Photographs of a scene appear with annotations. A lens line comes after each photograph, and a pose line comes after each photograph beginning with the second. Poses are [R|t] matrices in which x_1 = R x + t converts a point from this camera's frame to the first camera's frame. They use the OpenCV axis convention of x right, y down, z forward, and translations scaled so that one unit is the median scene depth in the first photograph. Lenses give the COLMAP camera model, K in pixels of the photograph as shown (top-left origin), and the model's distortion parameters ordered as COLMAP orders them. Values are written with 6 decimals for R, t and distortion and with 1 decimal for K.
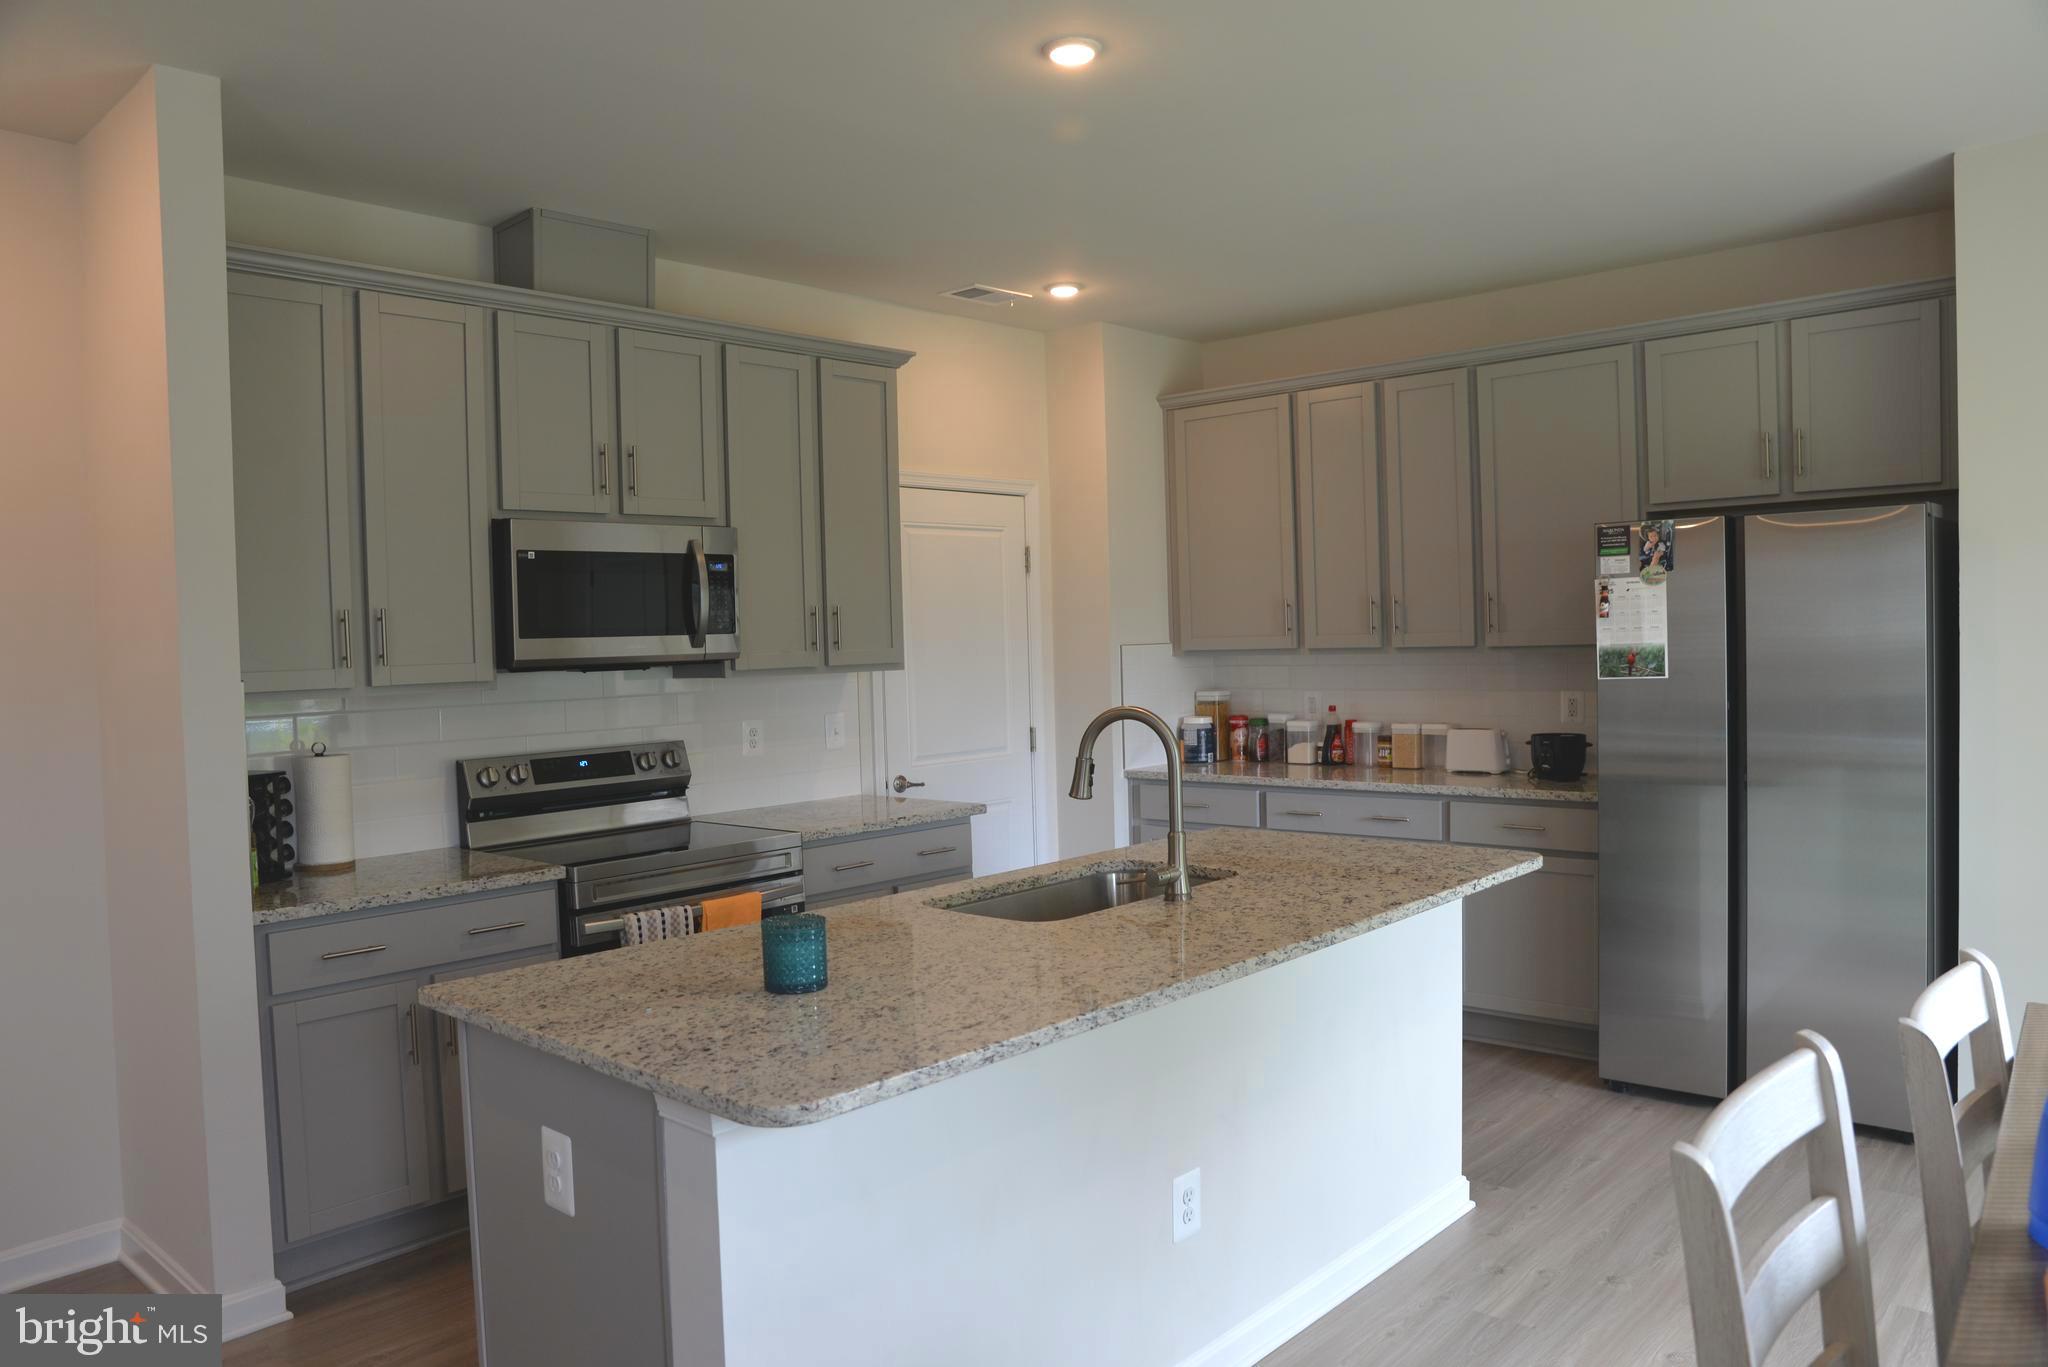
lens RADIAL K [[1451.6, 0, 1024.0], [0, 1451.6, 693.3], [0, 0, 1]] dist [-0.027196, -0.000972]
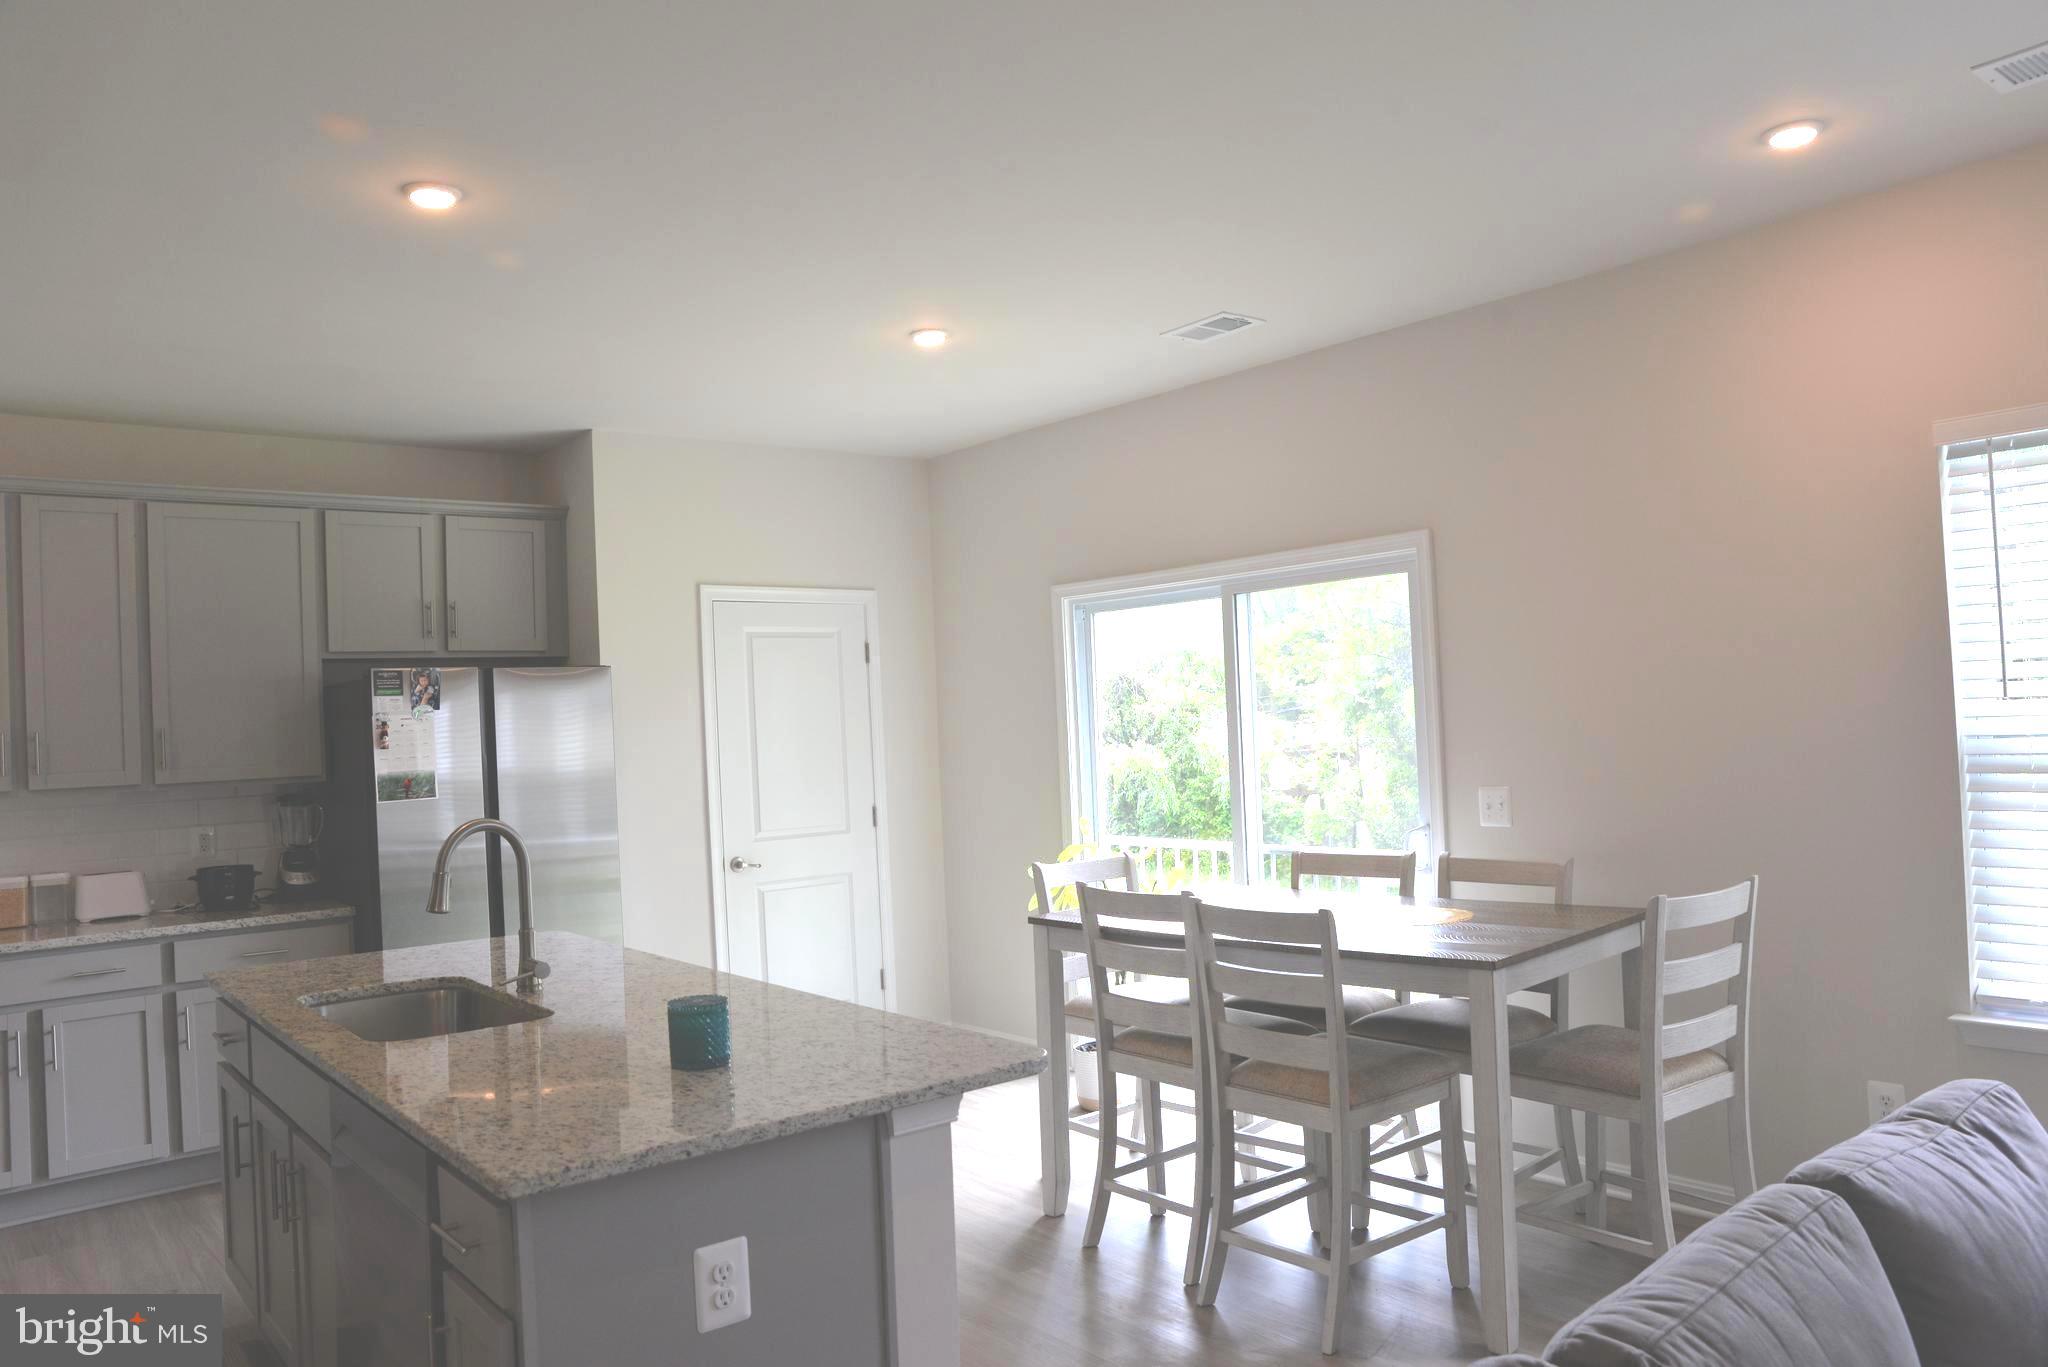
lens RADIAL K [[1451.6, 0, 1022.3], [0, 1451.6, 676.9], [0, 0, 1]] dist [-0.027196, -0.000972]
pose [[0.170240, 0.042806, 0.984473, -0.645157], [0.076044, 0.995506, -0.056435, -0.005923], [-0.982464, 0.084471, 0.166220, 0.301748]]
